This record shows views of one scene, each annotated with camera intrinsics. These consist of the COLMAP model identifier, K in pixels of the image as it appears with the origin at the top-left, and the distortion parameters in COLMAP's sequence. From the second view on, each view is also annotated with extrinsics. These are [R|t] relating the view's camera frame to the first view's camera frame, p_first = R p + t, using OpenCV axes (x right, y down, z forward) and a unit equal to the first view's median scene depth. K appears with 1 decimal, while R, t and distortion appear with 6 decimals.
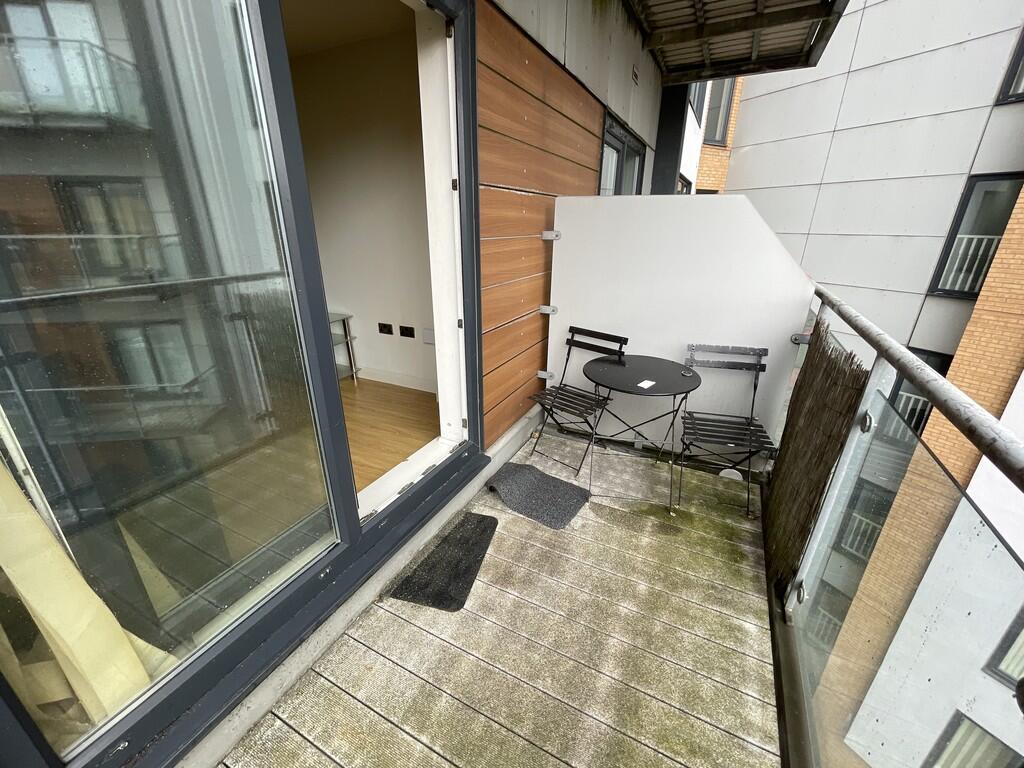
lens RADIAL K [[414.2, 0, 507.1], [0, 414.2, 383.4], [0, 0, 1]] dist [-0.003123, -0.000069]
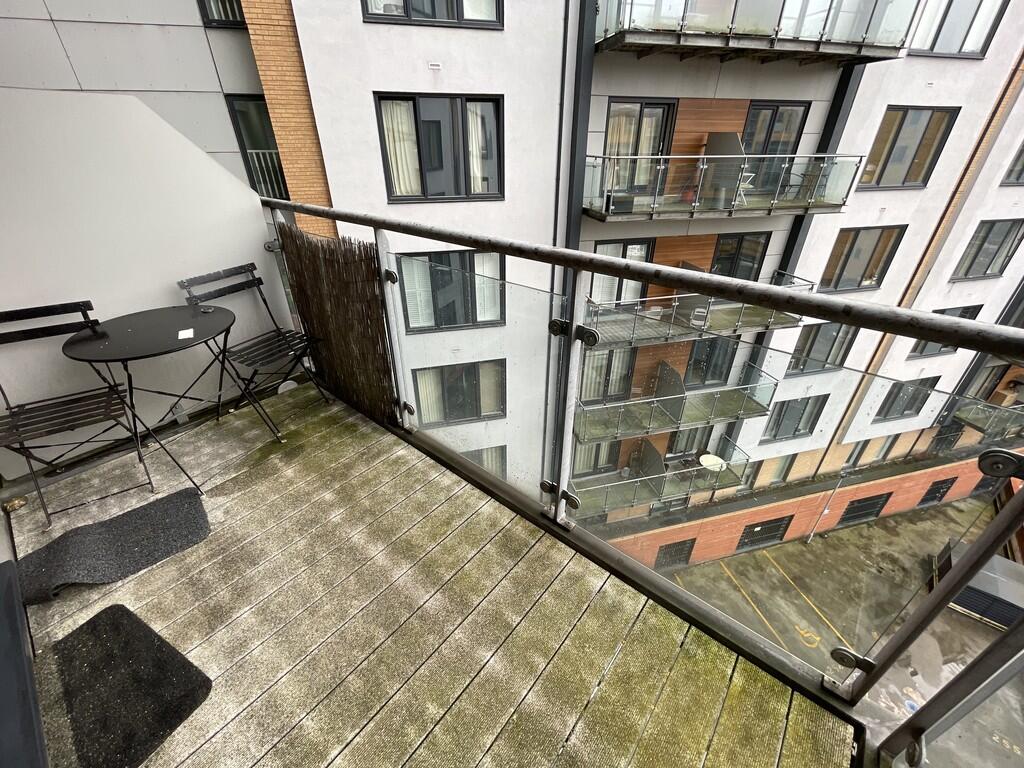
lens RADIAL K [[414.2, 0, 506.2], [0, 414.2, 386.3], [0, 0, 1]] dist [-0.003123, -0.000069]
pose [[0.226357, -0.499544, 0.836192, -0.259322], [0.356705, 0.841351, 0.406066, -0.016283], [-0.906379, 0.206358, 0.368636, 0.098755]]
